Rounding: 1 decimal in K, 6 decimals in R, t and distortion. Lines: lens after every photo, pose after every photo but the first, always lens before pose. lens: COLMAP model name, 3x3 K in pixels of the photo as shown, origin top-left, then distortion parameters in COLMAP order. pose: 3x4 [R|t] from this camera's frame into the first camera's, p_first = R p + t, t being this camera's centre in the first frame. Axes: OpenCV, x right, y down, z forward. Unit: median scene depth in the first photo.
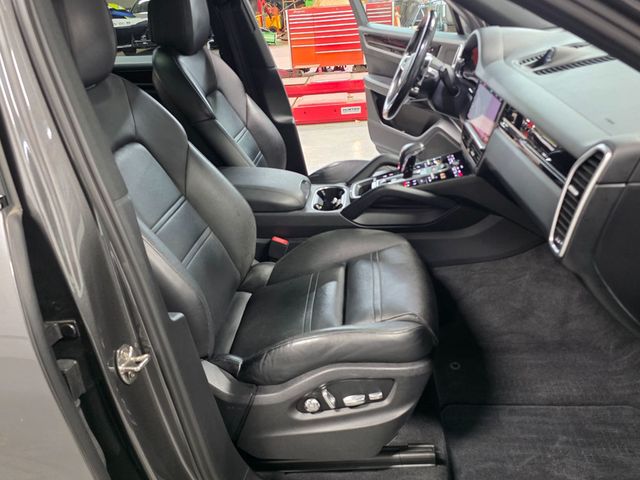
lens RADIAL K [[546.1, 0, 317.4], [0, 546.1, 242.9], [0, 0, 1]] dist [0.104709, -0.170787]
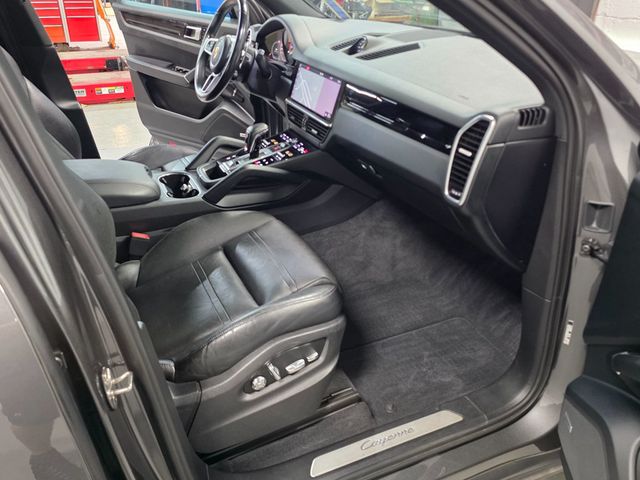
lens RADIAL K [[546.1, 0, 317.4], [0, 546.1, 242.9], [0, 0, 1]] dist [0.104709, -0.170787]
pose [[0.846606, -0.158778, 0.507985, -0.320061], [0.143183, 0.987222, 0.069942, -0.015892], [-0.512599, 0.013522, 0.858522, 0.046899]]
